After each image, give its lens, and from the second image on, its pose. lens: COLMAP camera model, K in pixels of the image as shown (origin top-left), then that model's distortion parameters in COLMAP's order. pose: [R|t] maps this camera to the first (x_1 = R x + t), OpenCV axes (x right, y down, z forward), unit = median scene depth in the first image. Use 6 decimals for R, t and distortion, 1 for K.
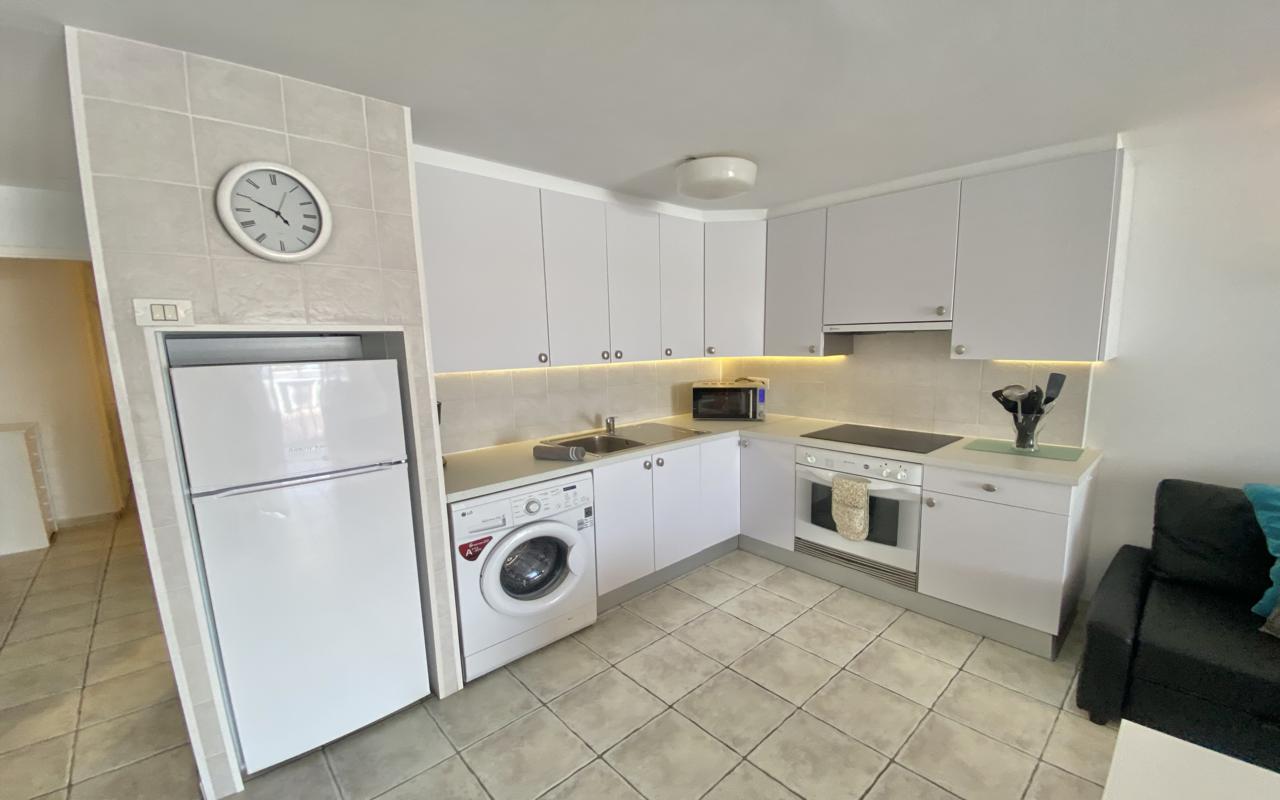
lens RADIAL K [[526.8, 0, 648.7], [0, 526.8, 405.6], [0, 0, 1]] dist [-0.014947, -0.005745]
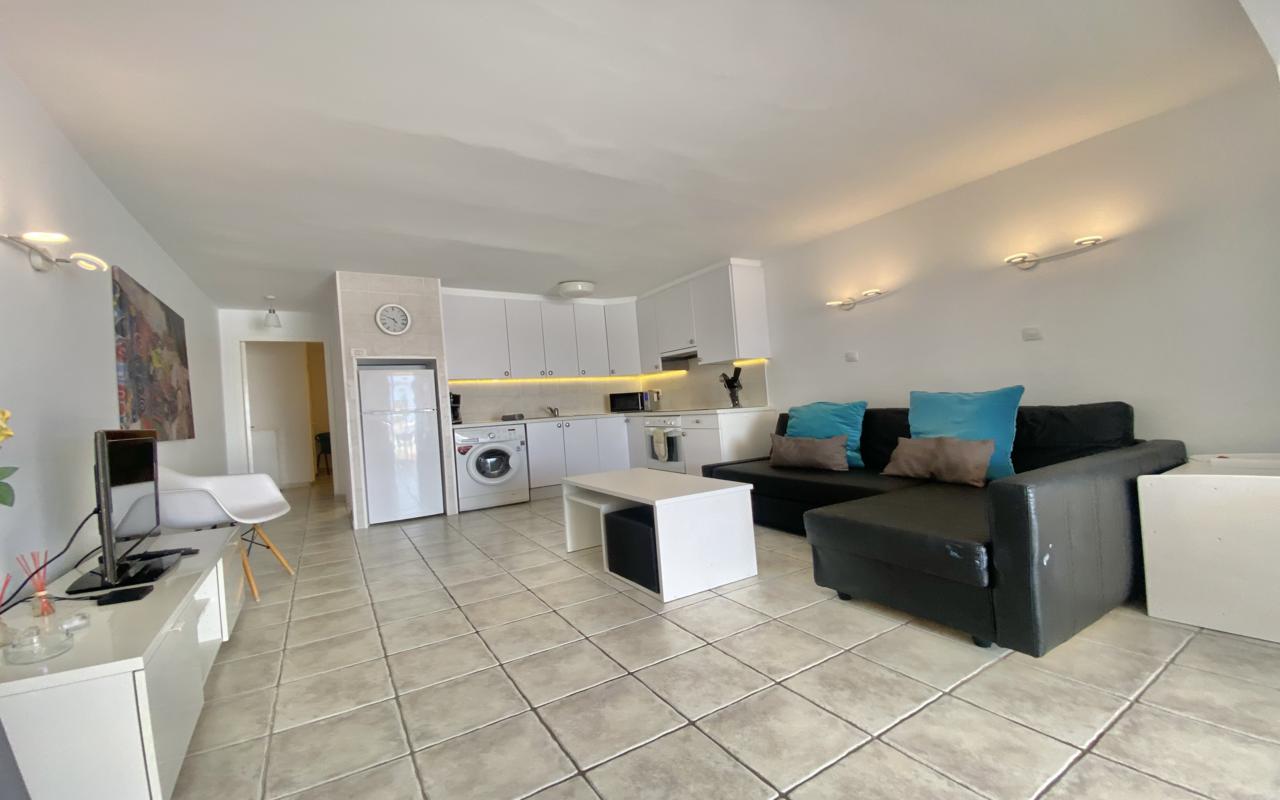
lens RADIAL K [[516.0, 0, 649.4], [0, 516.0, 386.3], [0, 0, 1]] dist [-0.007829, -0.008072]
pose [[0.982883, -0.046215, -0.178342, 0.807100], [0.018036, 0.987513, -0.156503, 0.325202], [0.183348, 0.150608, 0.971443, -1.006442]]
